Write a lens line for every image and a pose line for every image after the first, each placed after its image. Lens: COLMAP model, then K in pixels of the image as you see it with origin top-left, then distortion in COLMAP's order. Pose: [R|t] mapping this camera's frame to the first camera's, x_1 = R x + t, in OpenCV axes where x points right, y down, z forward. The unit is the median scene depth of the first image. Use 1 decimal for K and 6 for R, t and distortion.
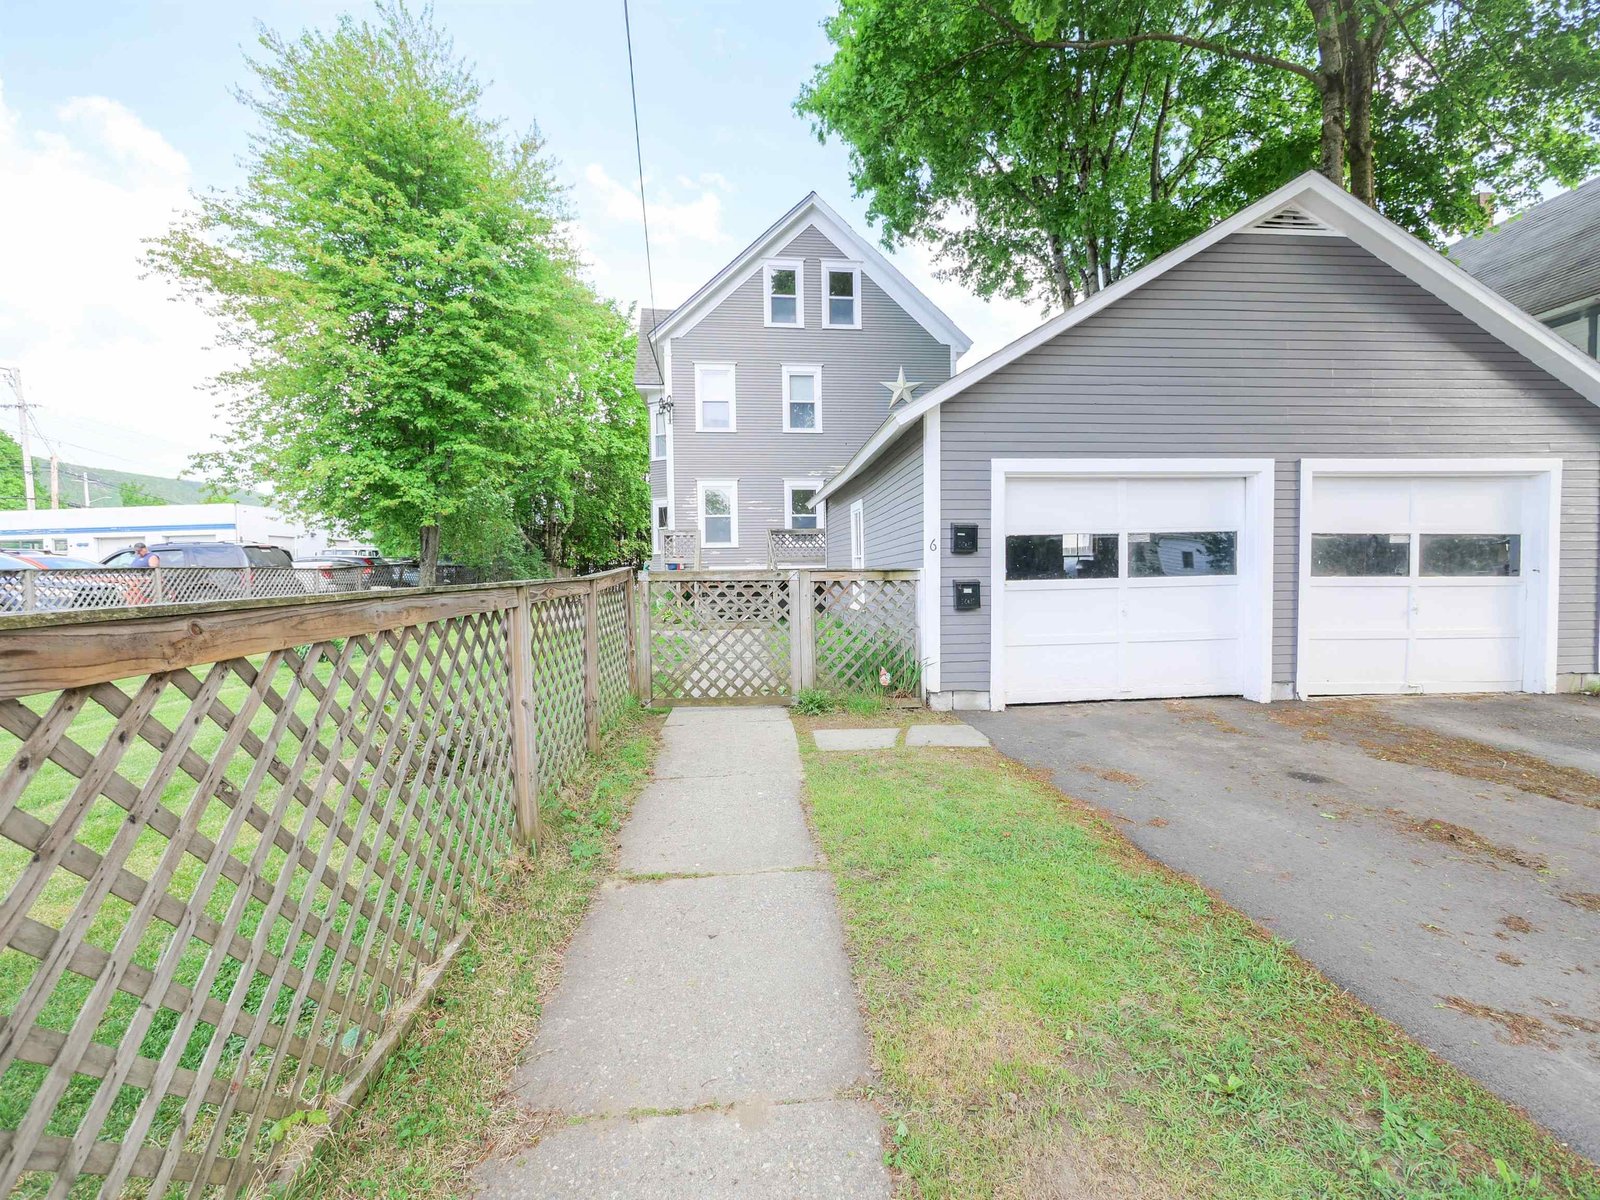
lens RADIAL K [[734.2, 0, 814.1], [0, 734.2, 600.2], [0, 0, 1]] dist [-0.001774, -0.000424]
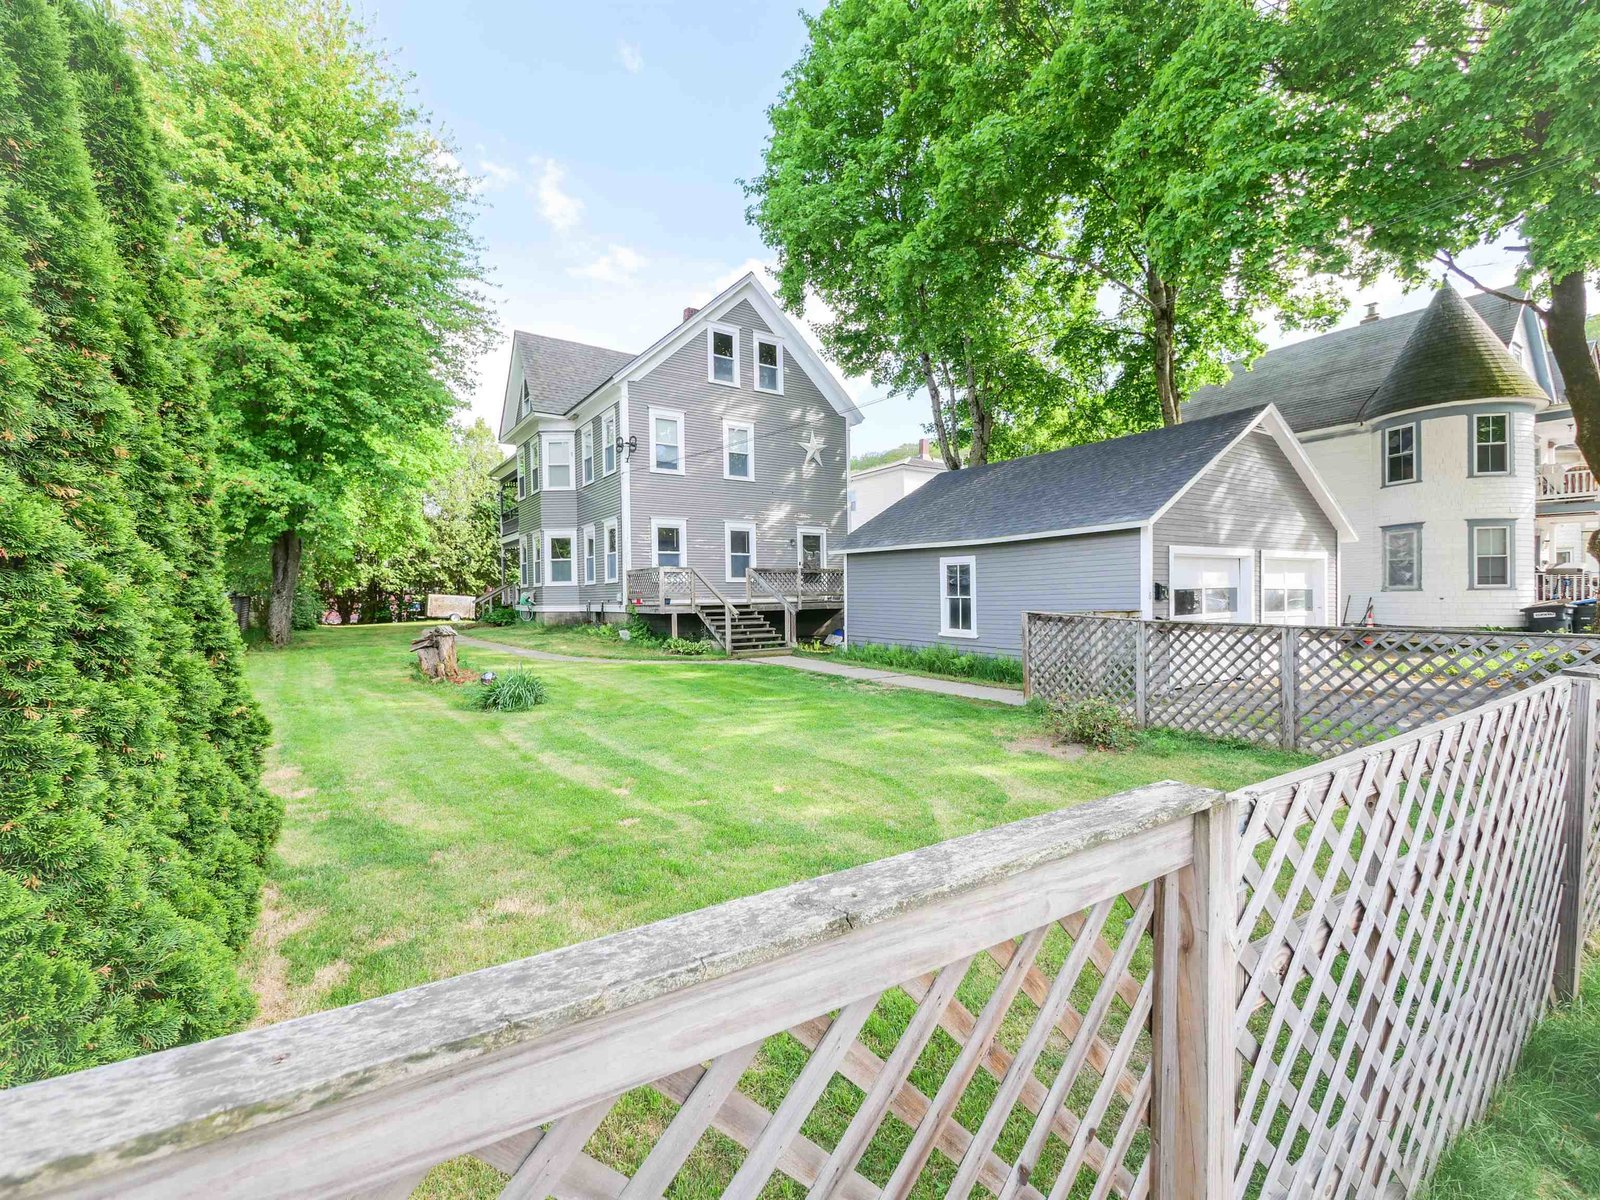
lens RADIAL K [[734.2, 0, 814.1], [0, 734.2, 600.2], [0, 0, 1]] dist [-0.001774, -0.000424]
pose [[0.869191, -0.001536, 0.494474, -0.470947], [0.017864, 0.999440, -0.028297, -0.012564], [-0.494154, 0.033429, 0.868731, -0.020475]]
